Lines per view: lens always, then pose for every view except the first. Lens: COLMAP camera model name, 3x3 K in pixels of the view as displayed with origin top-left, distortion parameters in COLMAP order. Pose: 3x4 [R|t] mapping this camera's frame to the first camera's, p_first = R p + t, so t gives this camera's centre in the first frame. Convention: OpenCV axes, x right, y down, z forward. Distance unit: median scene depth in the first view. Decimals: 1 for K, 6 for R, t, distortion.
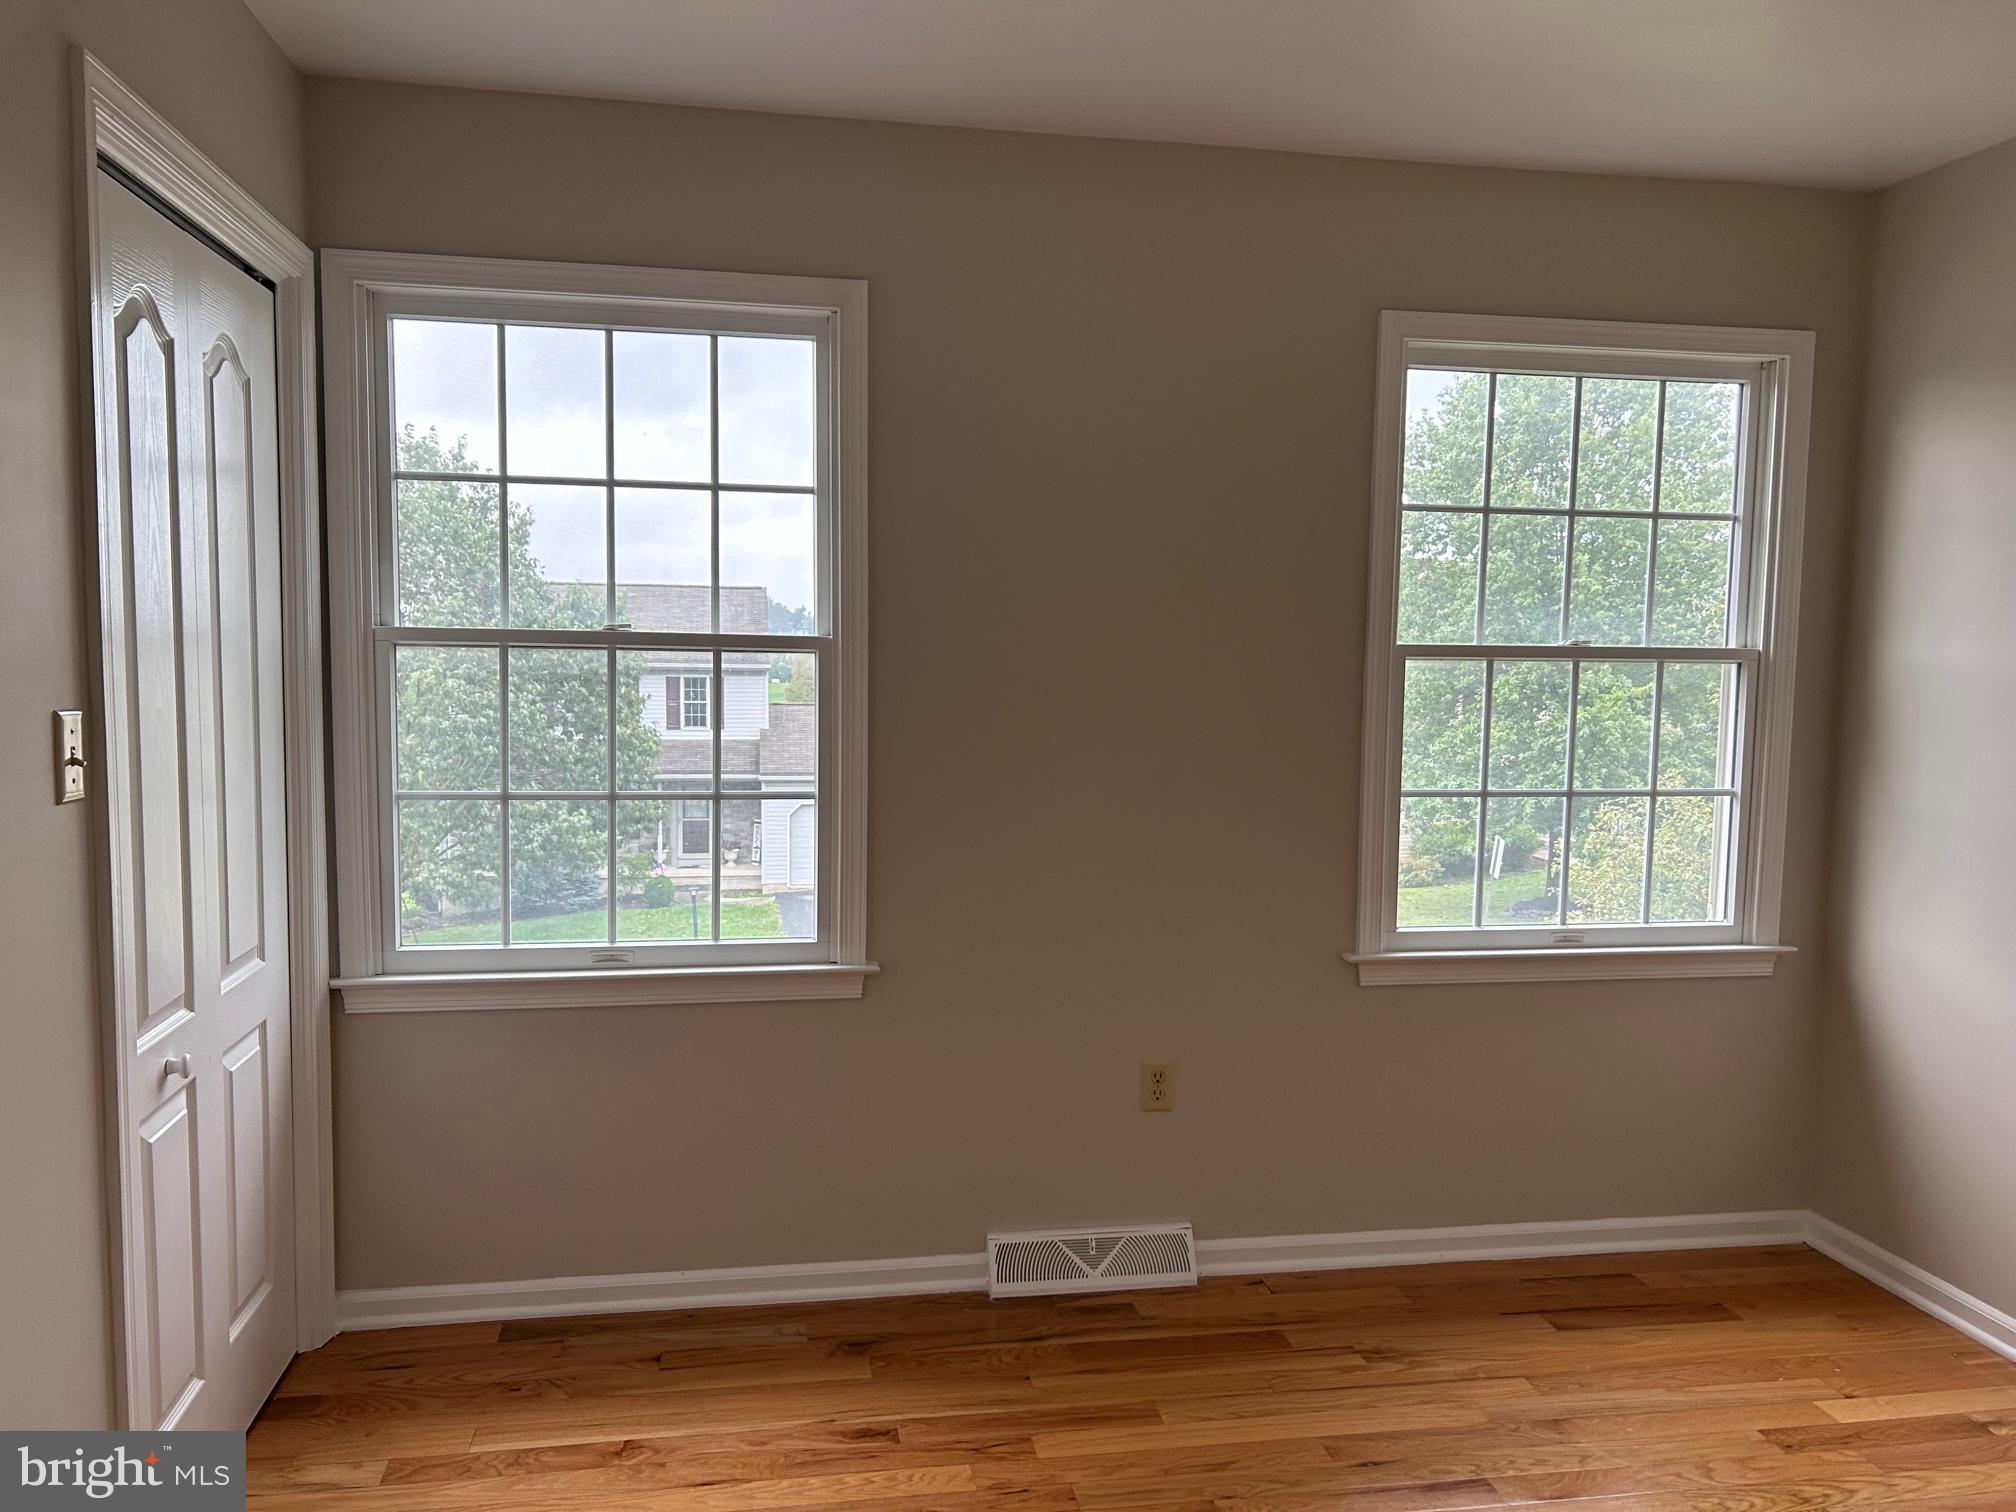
lens RADIAL K [[1691.5, 0, 1012.3], [0, 1691.5, 765.5], [0, 0, 1]] dist [0.075528, 0.000961]
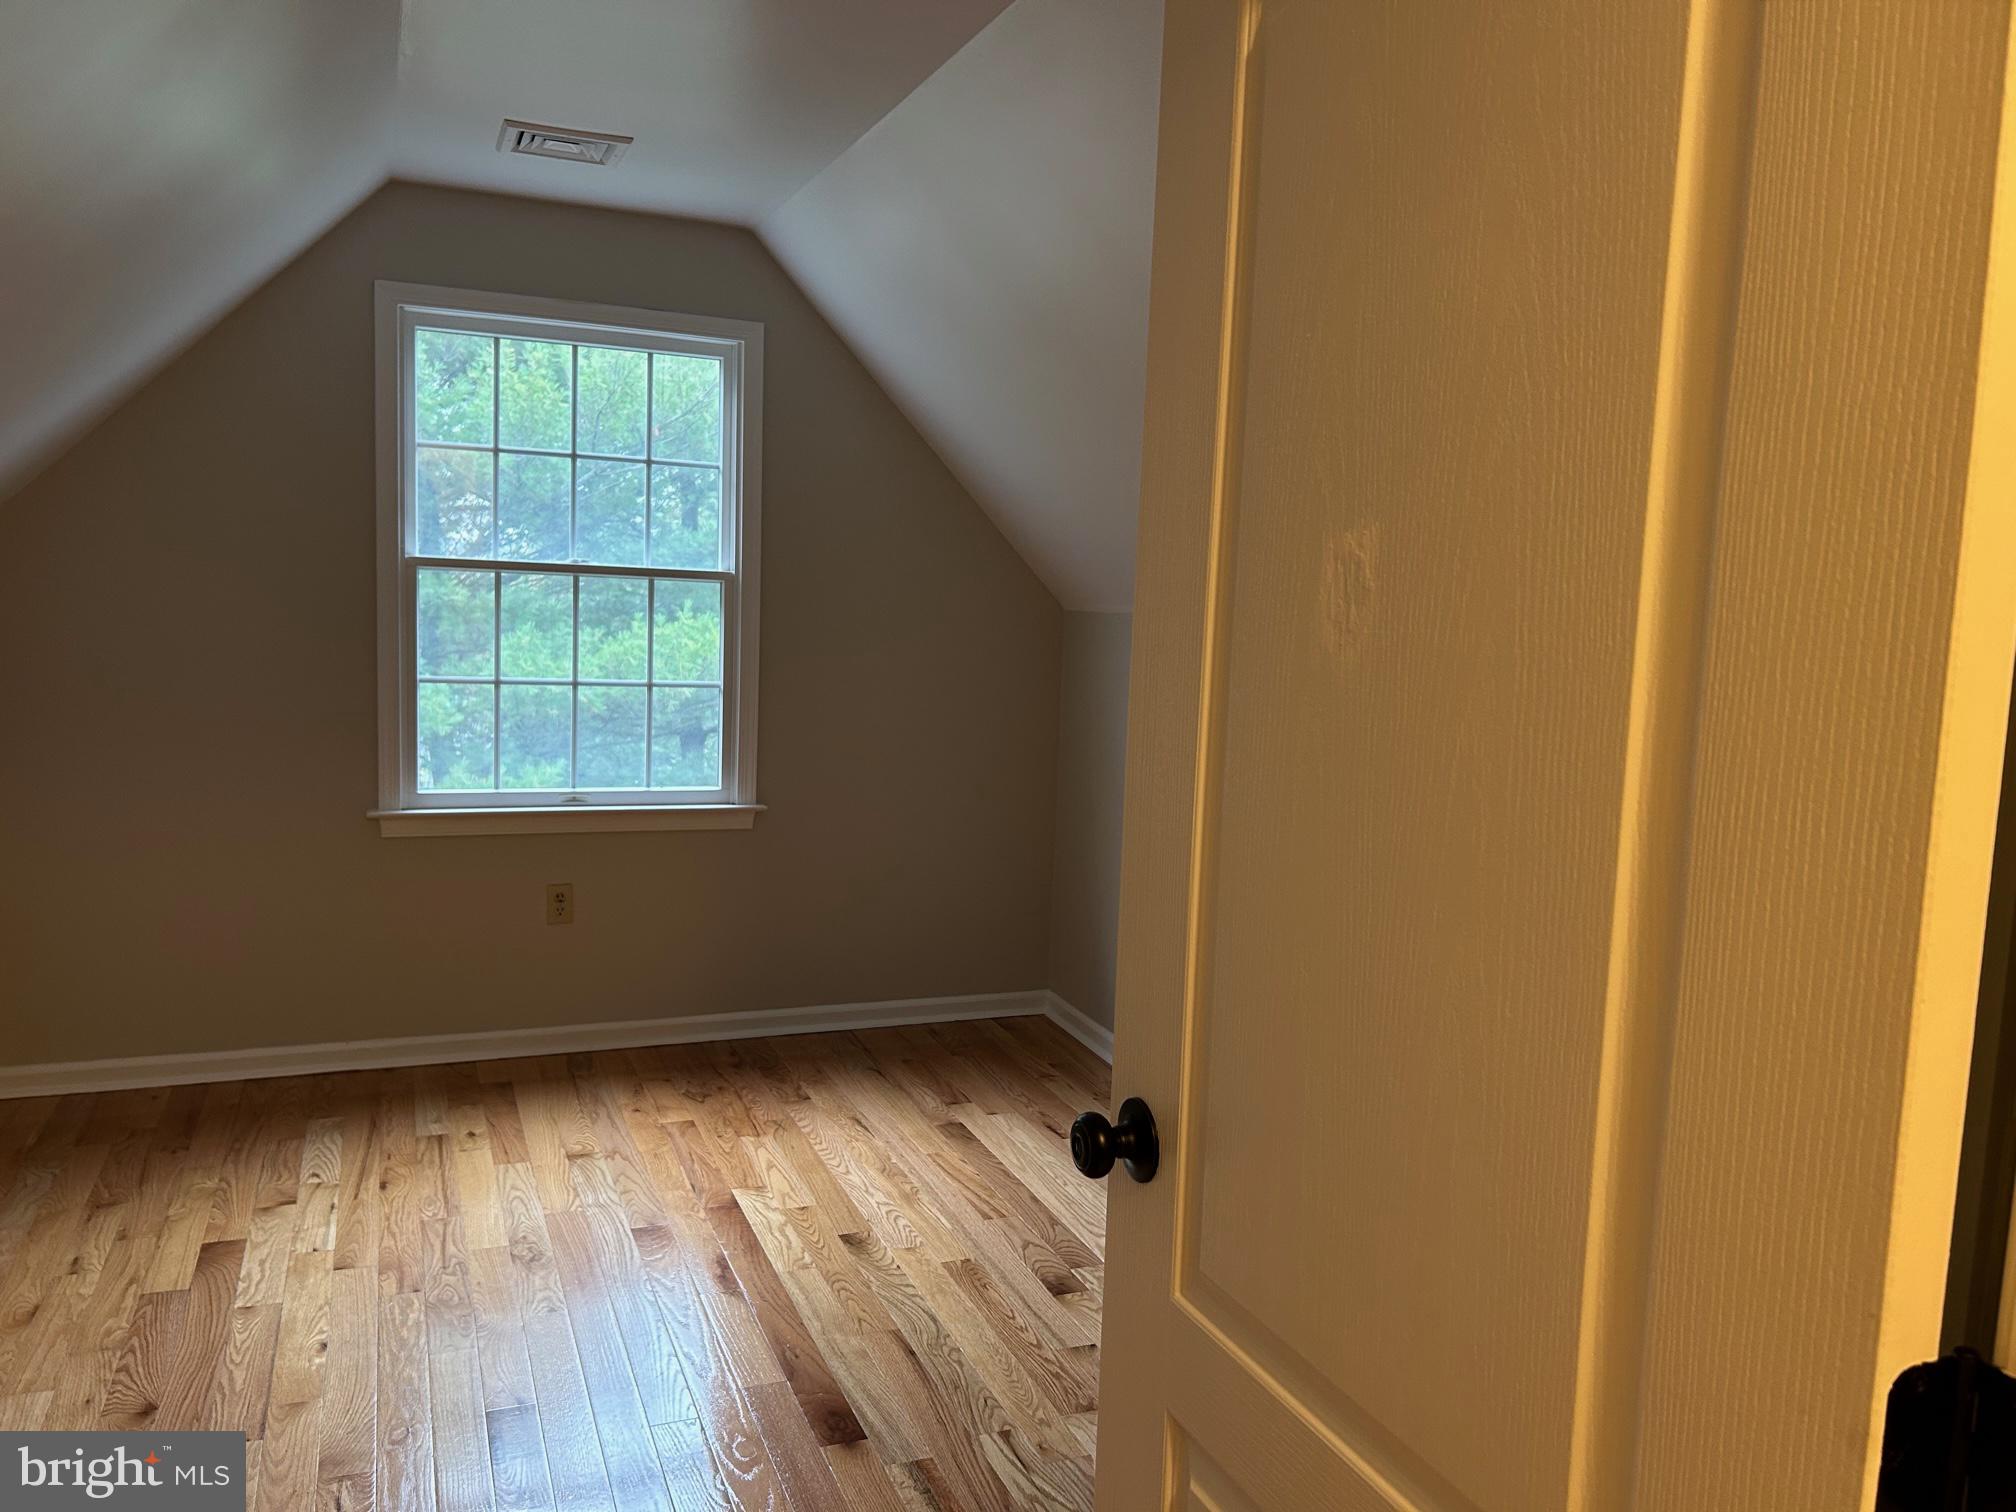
lens RADIAL K [[1166.7, 0, 1007.0], [0, 1166.7, 703.7], [0, 0, 1]] dist [-0.001981, -0.000143]
pose [[0.991436, 0.019170, 0.129180, 0.538103], [-0.022966, 0.999345, 0.027963, 0.000368], [-0.128559, -0.030690, 0.991227, 0.113848]]
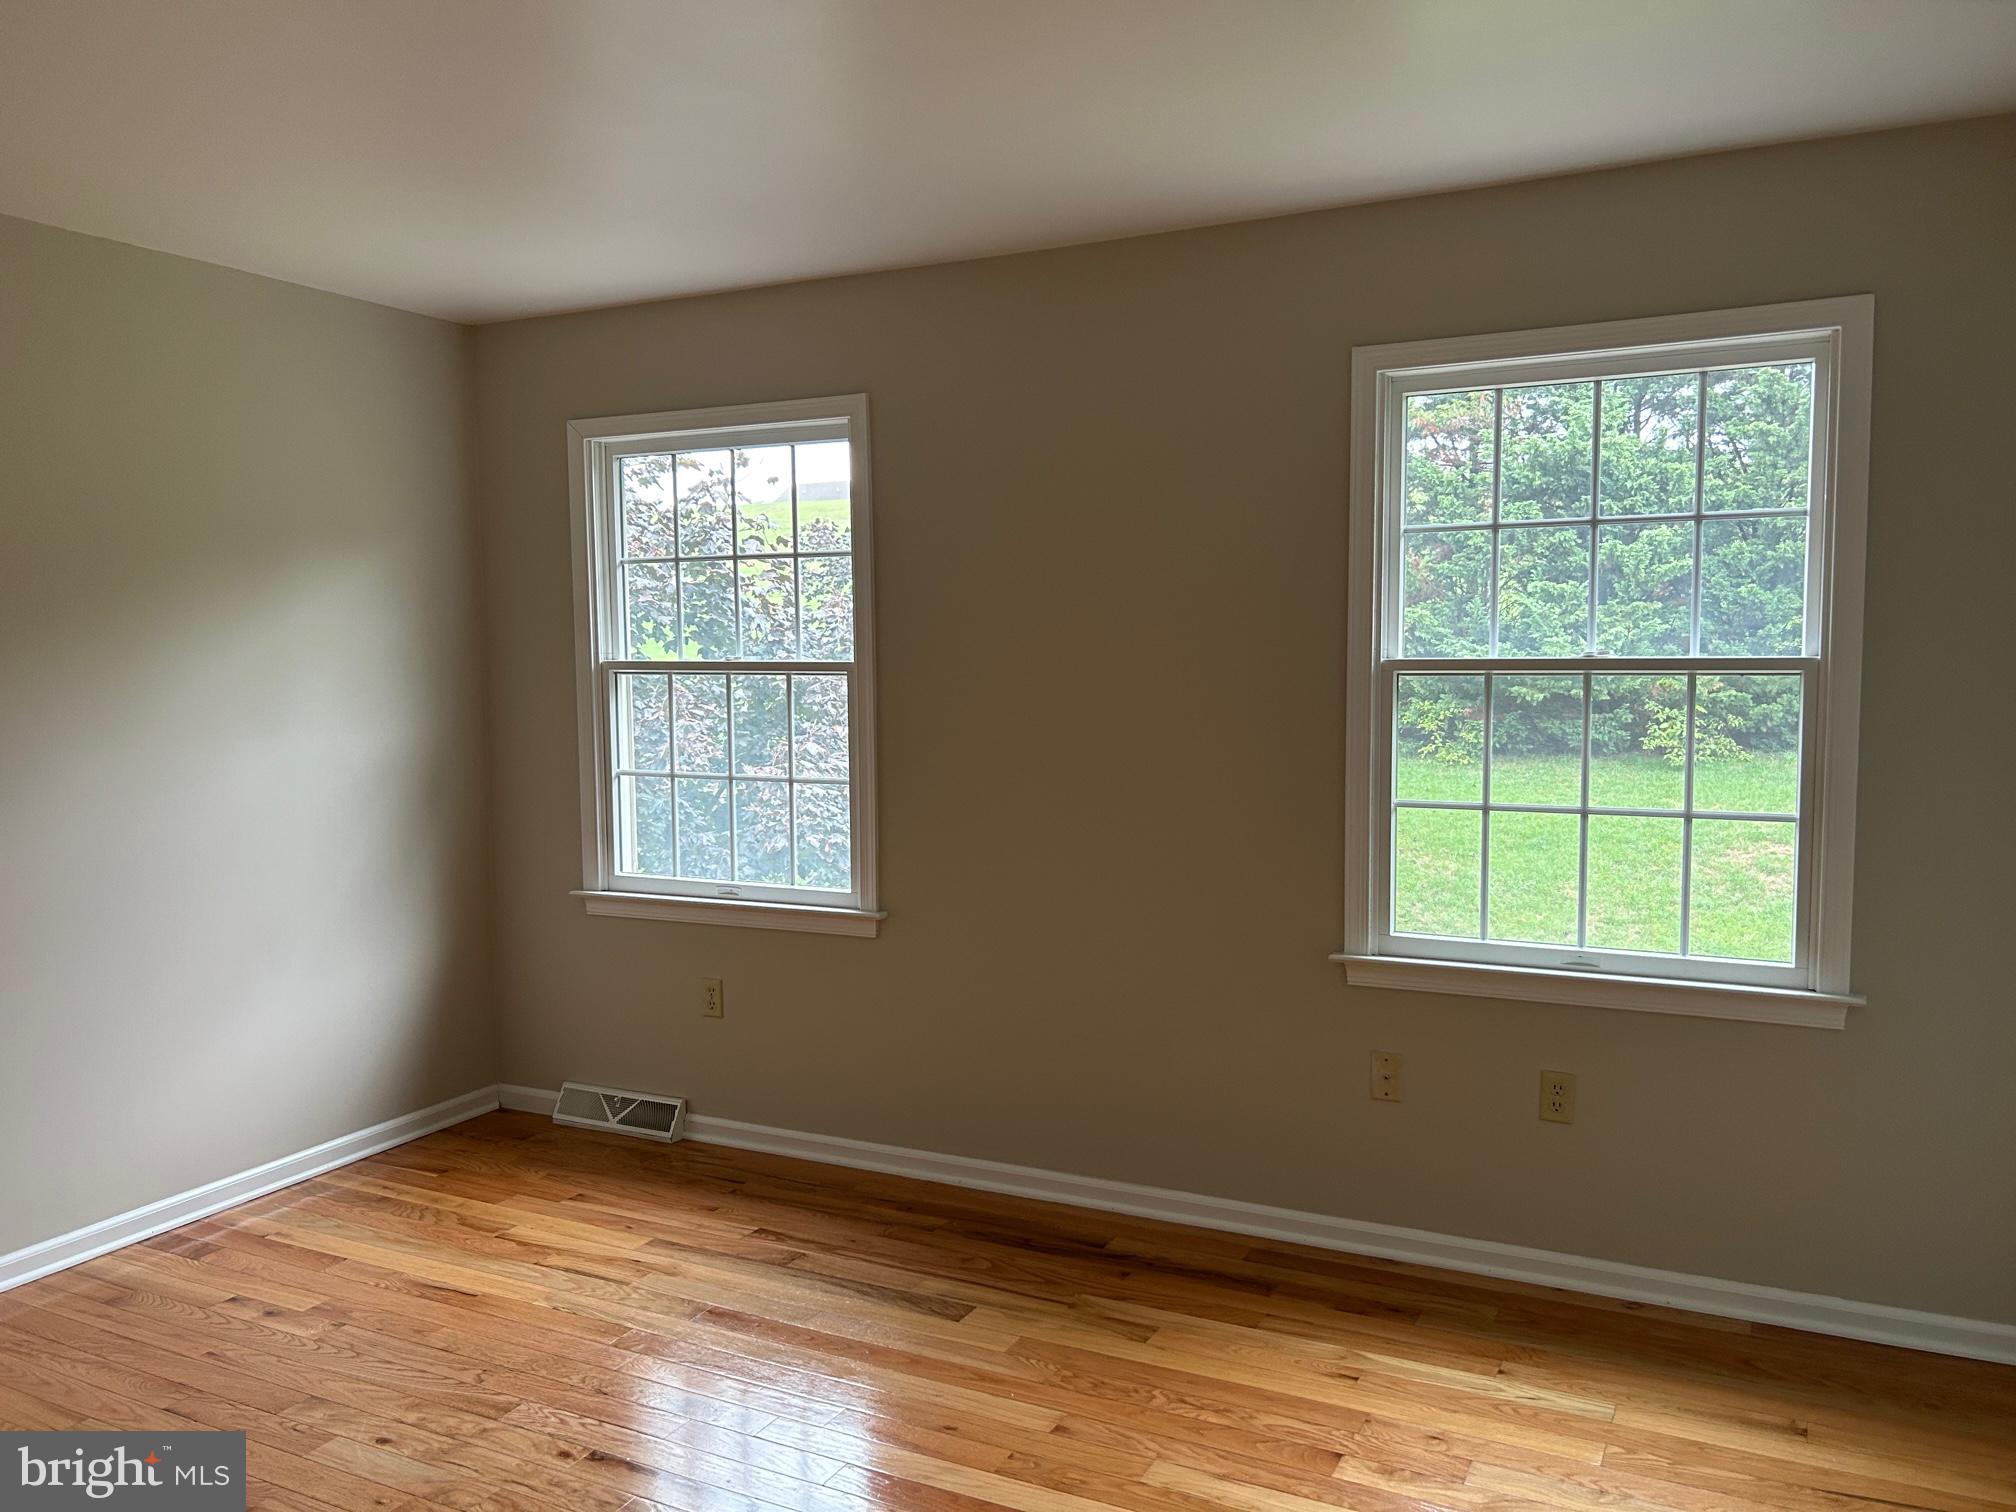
lens RADIAL K [[1487.3, 0, 975.8], [0, 1487.3, 755.2], [0, 0, 1]] dist [0.029988, -0.001486]
pose [[0.790486, 0.019893, -0.612156, 0.582105], [-0.030109, 0.999526, -0.006399, 0.000396], [0.611739, 0.023490, 0.790711, 0.122481]]
